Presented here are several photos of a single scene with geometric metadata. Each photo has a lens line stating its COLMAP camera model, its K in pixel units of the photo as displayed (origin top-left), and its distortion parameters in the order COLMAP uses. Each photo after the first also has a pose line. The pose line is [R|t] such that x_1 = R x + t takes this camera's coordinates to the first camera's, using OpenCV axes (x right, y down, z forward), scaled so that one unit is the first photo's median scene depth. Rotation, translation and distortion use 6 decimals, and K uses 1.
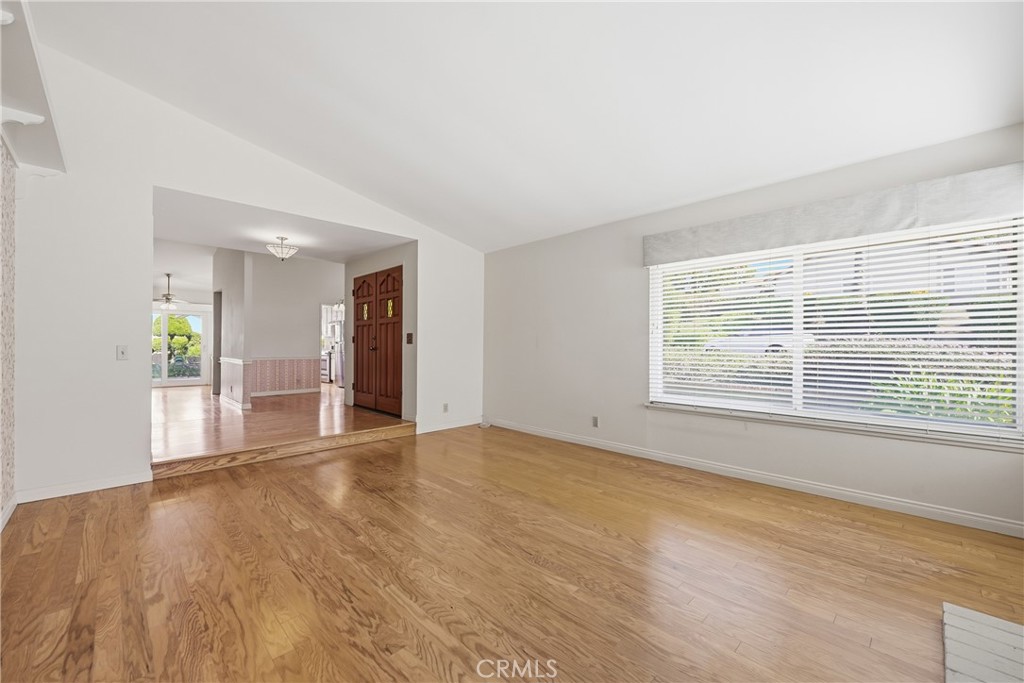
lens RADIAL K [[412.5, 0, 516.1], [0, 412.5, 339.9], [0, 0, 1]] dist [0.001479, -0.000203]
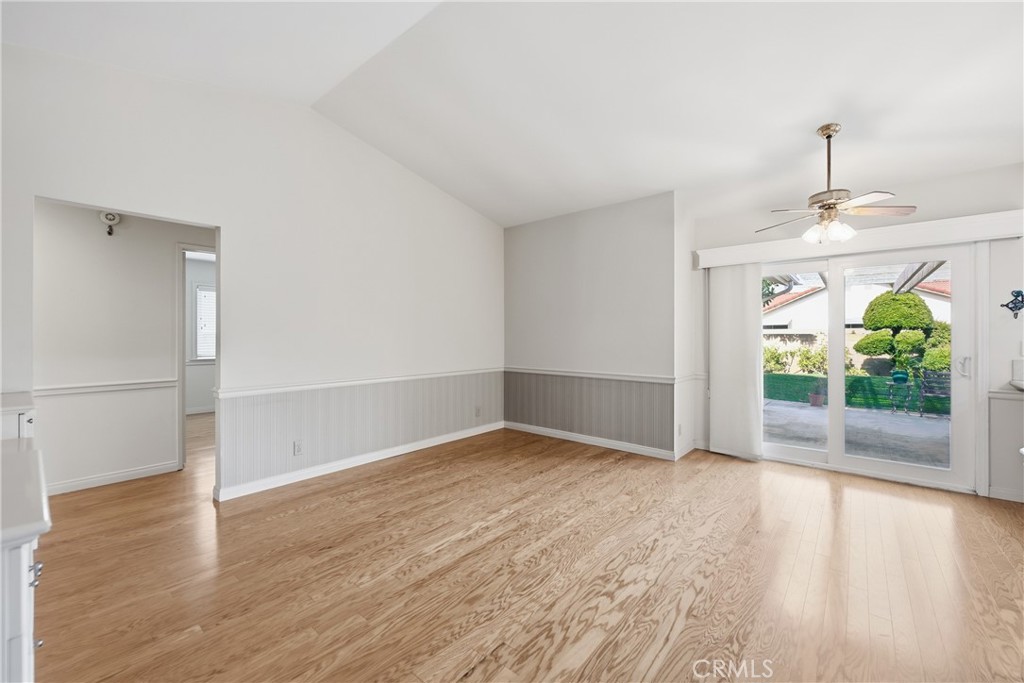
lens RADIAL K [[412.5, 0, 516.1], [0, 412.5, 339.9], [0, 0, 1]] dist [0.001479, -0.000203]
pose [[0.106167, 0.006075, -0.994330, -0.296074], [0.008480, 0.999939, 0.007014, -0.003291], [0.994312, -0.009176, 0.106109, 0.388426]]
